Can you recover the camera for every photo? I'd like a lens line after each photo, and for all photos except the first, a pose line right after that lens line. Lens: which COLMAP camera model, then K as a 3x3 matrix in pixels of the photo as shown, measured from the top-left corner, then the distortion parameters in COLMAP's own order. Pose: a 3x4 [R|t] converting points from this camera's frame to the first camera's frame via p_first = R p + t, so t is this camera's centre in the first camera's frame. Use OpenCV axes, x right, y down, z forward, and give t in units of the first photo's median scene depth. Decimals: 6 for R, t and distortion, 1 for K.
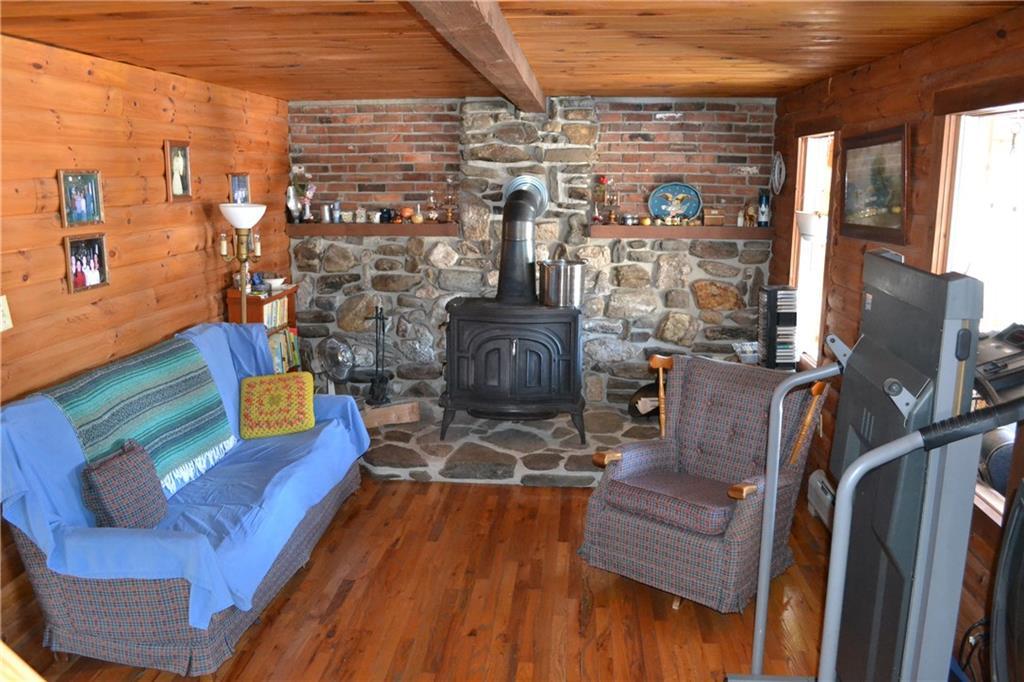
lens RADIAL K [[817.4, 0, 511.9], [0, 817.4, 341.7], [0, 0, 1]] dist [-0.056197, -0.003424]
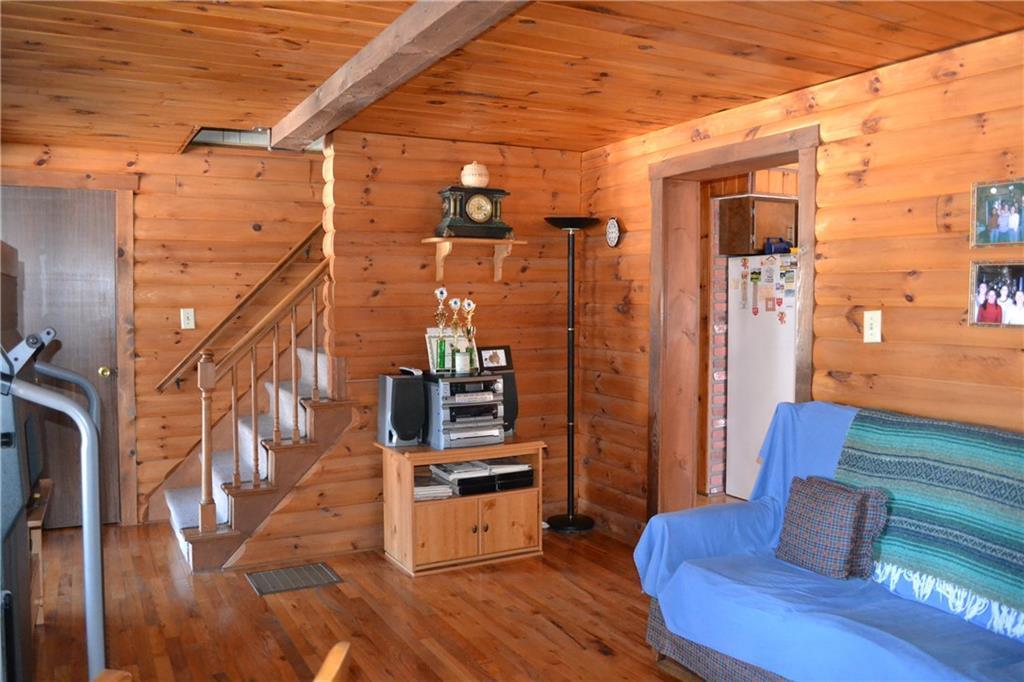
lens RADIAL K [[817.4, 0, 512.6], [0, 817.4, 336.6], [0, 0, 1]] dist [-0.056197, -0.003424]
pose [[-0.847594, 0.016033, -0.530403, 0.303670], [-0.116237, 0.969659, 0.215061, -0.173653], [0.517758, 0.243937, -0.820013, 1.428688]]
